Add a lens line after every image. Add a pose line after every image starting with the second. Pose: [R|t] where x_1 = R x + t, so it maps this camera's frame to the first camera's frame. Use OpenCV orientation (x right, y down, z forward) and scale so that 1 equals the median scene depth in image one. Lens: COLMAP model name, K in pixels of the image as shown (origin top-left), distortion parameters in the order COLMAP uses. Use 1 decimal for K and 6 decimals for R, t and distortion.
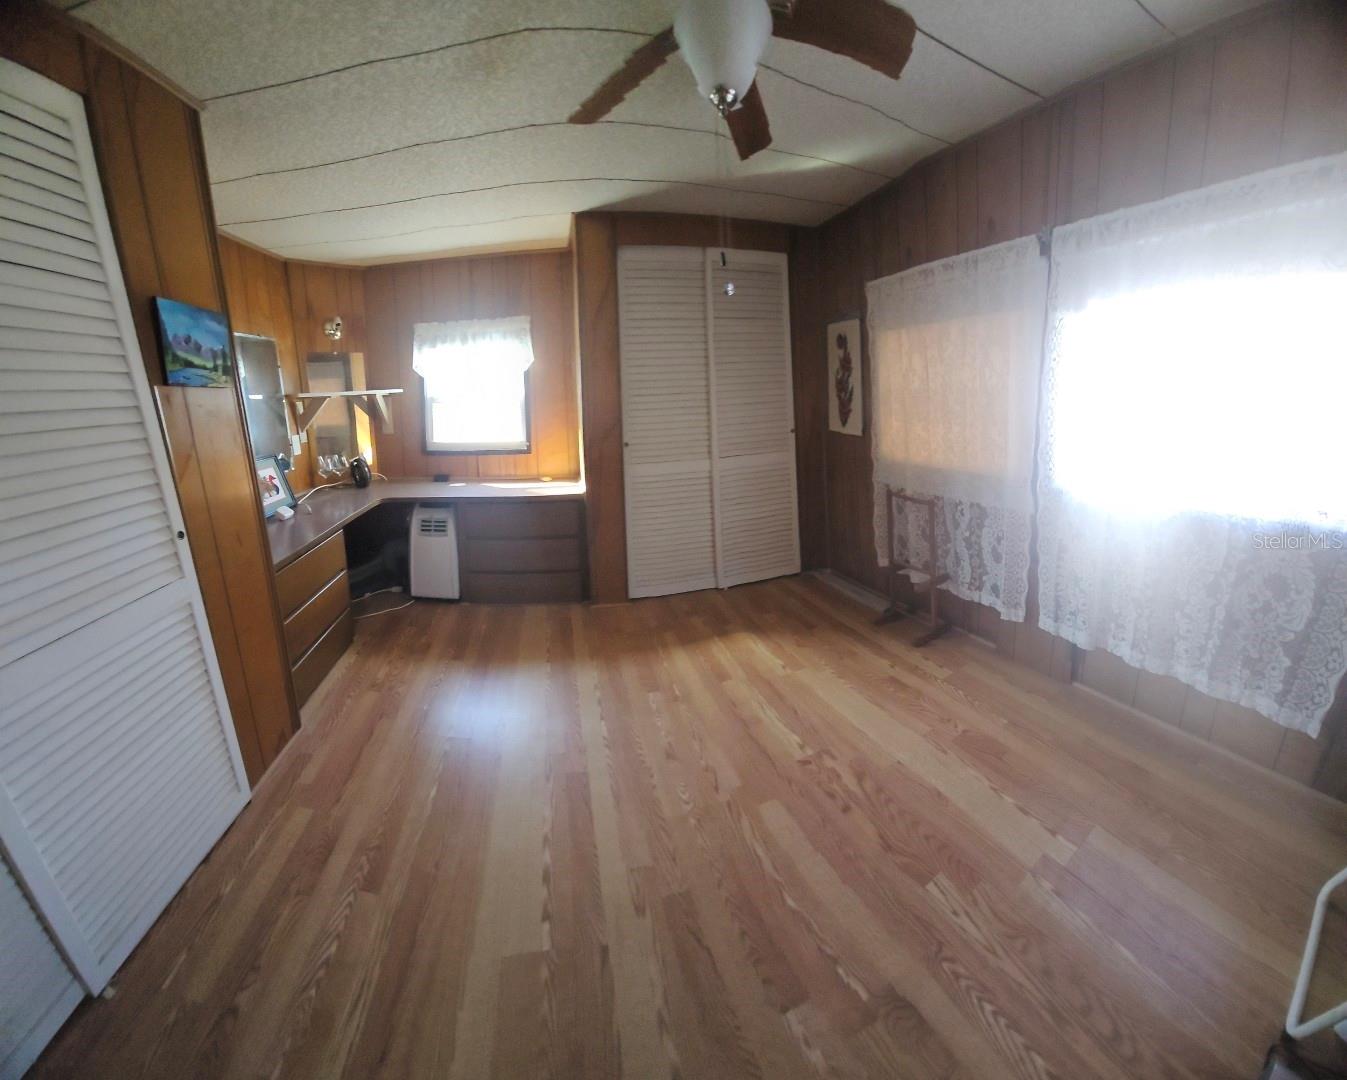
lens RADIAL K [[594.5, 0, 674.2], [0, 594.5, 557.7], [0, 0, 1]] dist [0.000289, 0.010432]
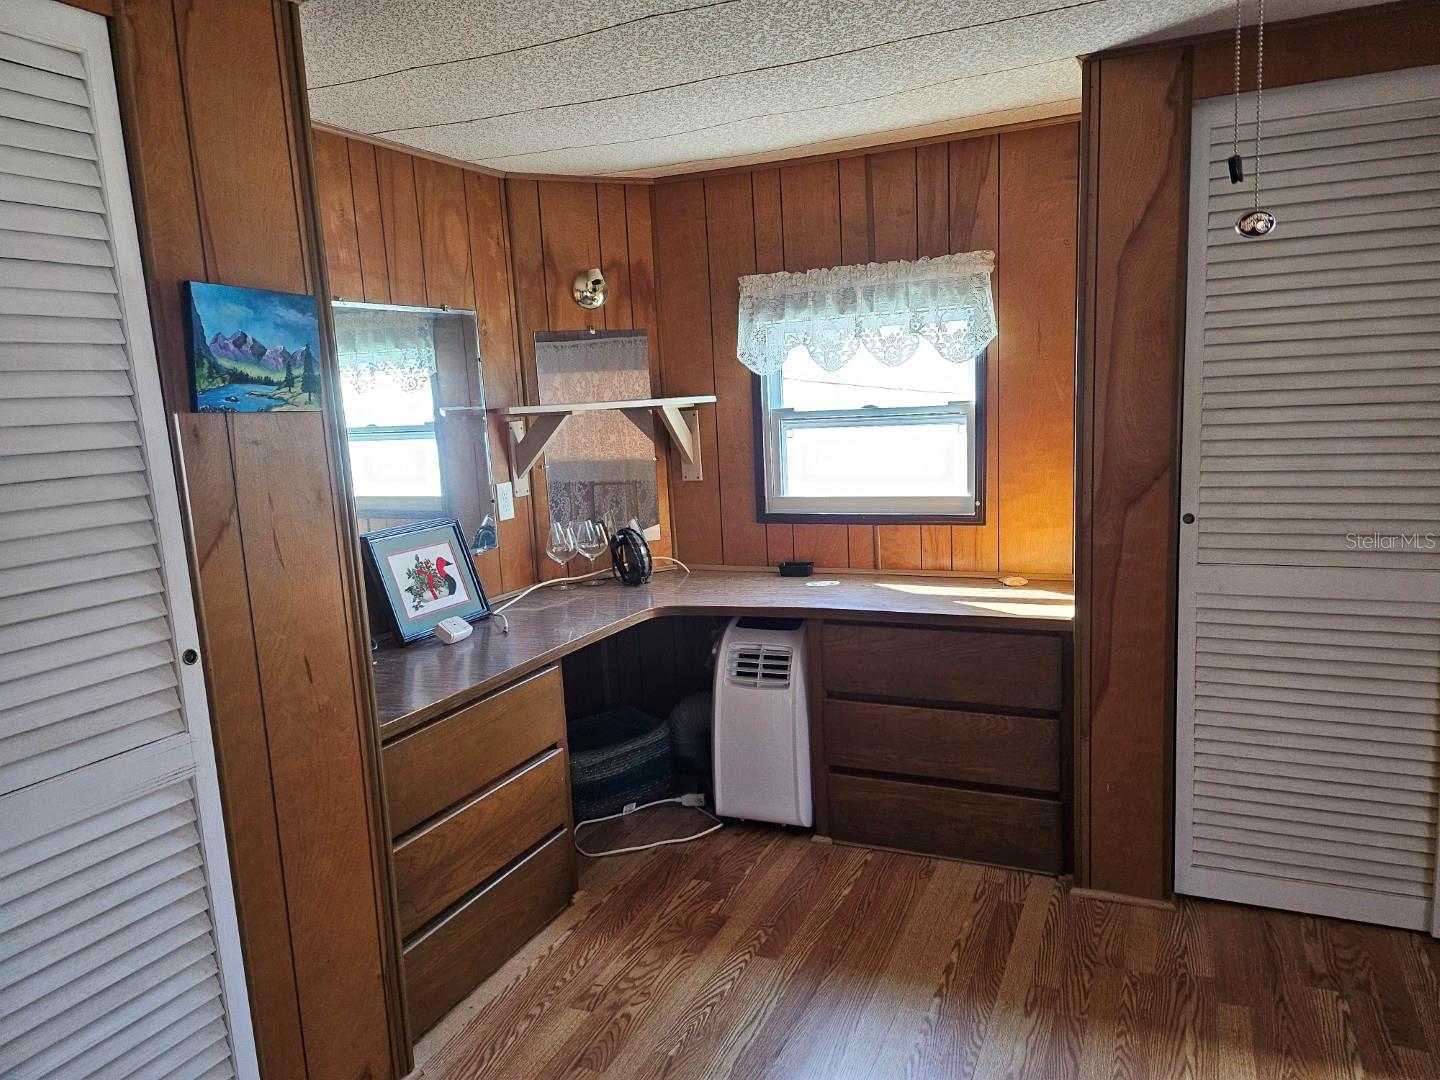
lens RADIAL K [[998.6, 0, 720.0], [0, 998.6, 540.0], [0, 0, 1]] dist [0.051749, 0.001845]
pose [[0.987591, 0.019378, -0.155848, -0.303177], [-0.045668, 0.984911, -0.166929, -0.017532], [0.150262, 0.171974, 0.973574, 0.176577]]
